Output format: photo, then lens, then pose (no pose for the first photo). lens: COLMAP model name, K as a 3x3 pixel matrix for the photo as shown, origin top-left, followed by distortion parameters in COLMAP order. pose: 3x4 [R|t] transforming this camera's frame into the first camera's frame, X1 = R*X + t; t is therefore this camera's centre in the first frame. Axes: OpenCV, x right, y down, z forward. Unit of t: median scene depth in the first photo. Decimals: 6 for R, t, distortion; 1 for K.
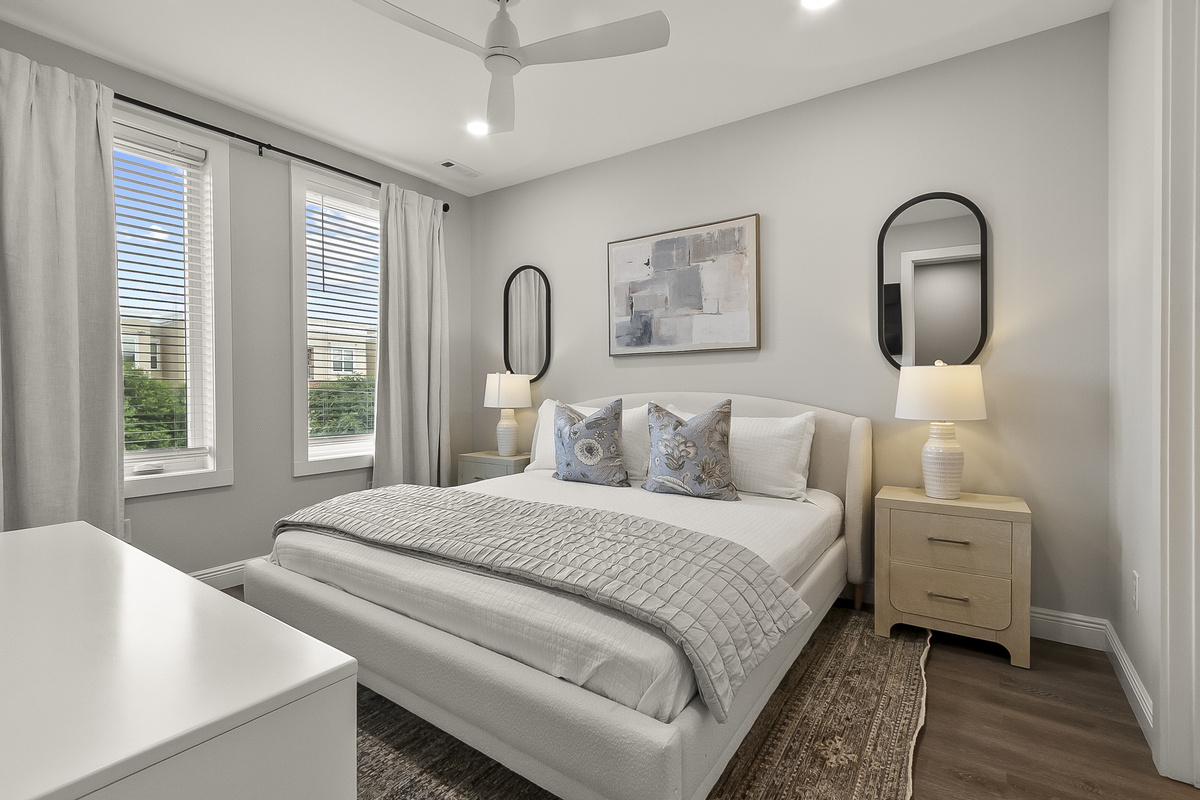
lens RADIAL K [[551.0, 0, 575.9], [0, 551.0, 396.9], [0, 0, 1]] dist [0.005161, -0.000106]
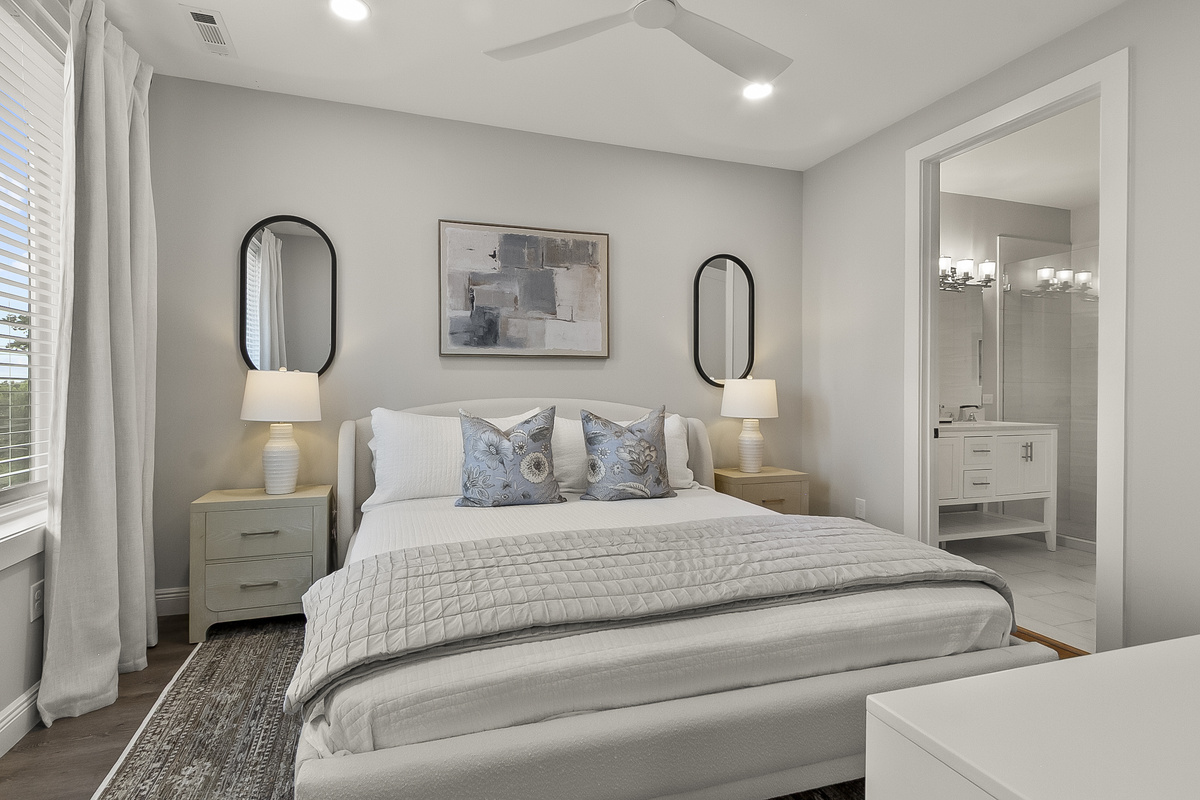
lens RADIAL K [[551.0, 0, 598.3], [0, 551.0, 399.1], [0, 0, 1]] dist [0.005161, -0.000106]
pose [[0.601260, -0.004205, 0.799043, -0.546312], [0.006605, 0.999978, 0.000293, -0.006953], [-0.799026, 0.005101, 0.601274, 0.358420]]
